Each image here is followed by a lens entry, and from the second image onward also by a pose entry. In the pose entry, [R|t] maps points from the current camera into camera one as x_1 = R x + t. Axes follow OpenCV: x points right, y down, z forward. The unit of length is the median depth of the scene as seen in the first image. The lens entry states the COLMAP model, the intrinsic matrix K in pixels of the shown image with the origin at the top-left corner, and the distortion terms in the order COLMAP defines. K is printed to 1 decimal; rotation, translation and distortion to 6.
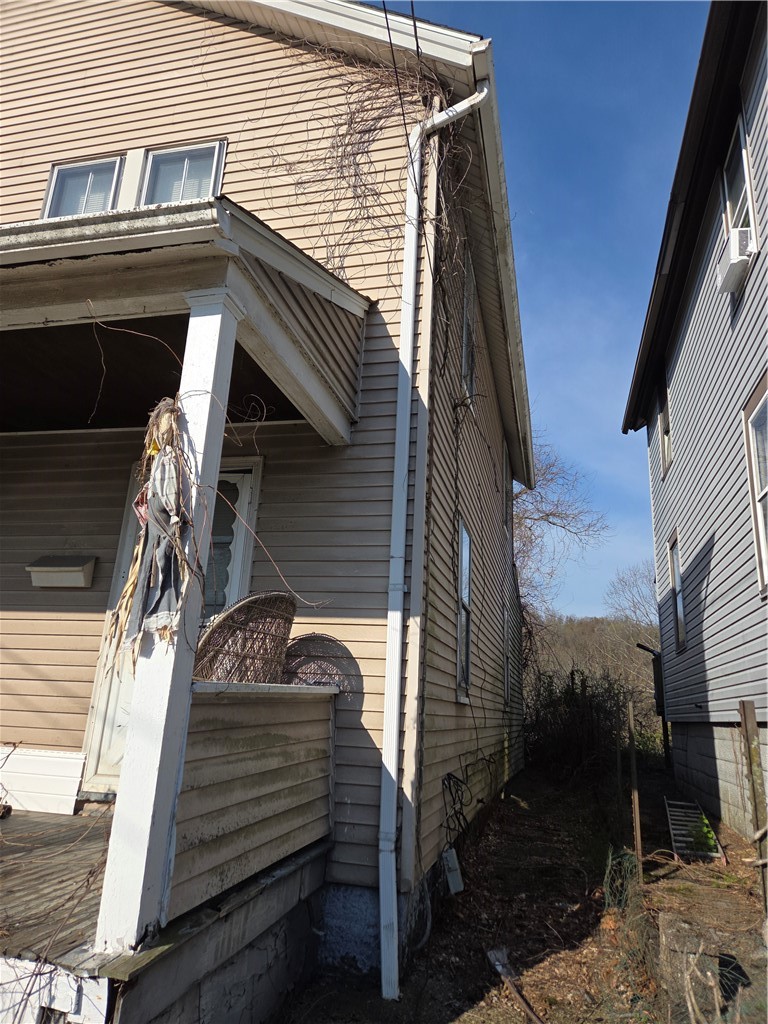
lens RADIAL K [[681.6, 0, 381.9], [0, 681.6, 505.2], [0, 0, 1]] dist [0.085112, -0.073539]
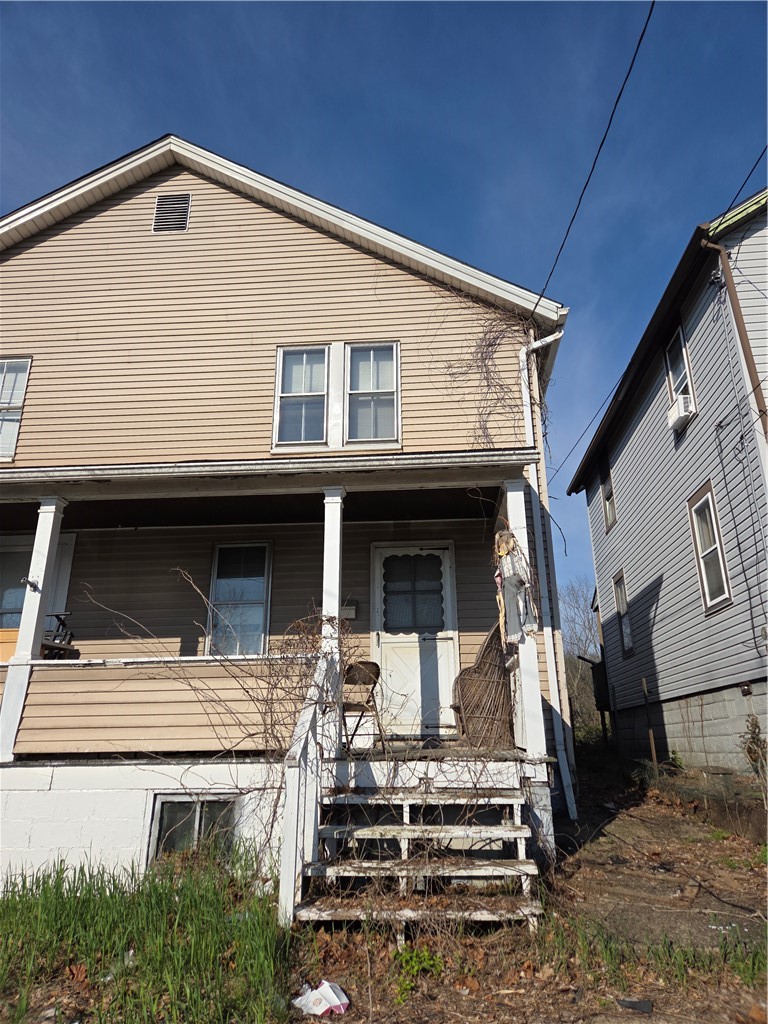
lens RADIAL K [[681.6, 0, 381.9], [0, 681.6, 505.2], [0, 0, 1]] dist [0.085112, -0.073539]
pose [[0.985382, -0.000747, 0.170358, -0.627421], [0.008547, 0.998948, -0.045060, -0.079857], [-0.170145, 0.045858, 0.984351, -0.654754]]
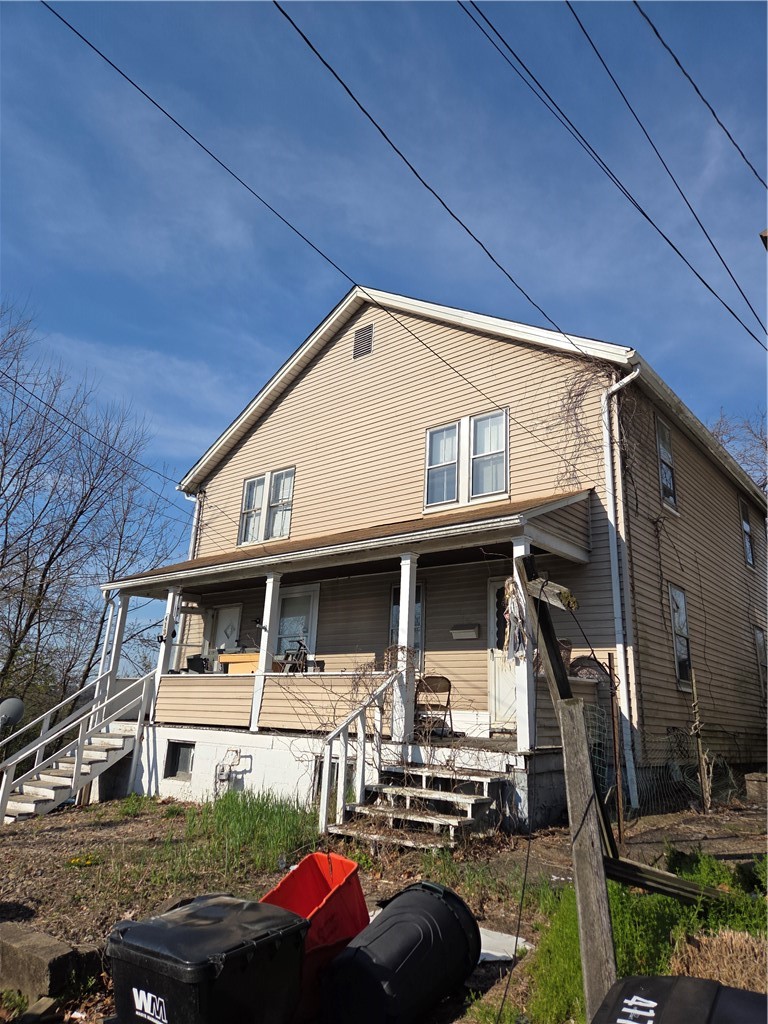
lens RADIAL K [[681.6, 0, 381.9], [0, 681.6, 505.2], [0, 0, 1]] dist [0.085112, -0.073539]
pose [[0.899827, -0.140770, -0.412910, 0.256776], [0.127117, 0.990040, -0.060508, -0.202958], [0.417315, 0.001959, 0.908760, -1.086861]]
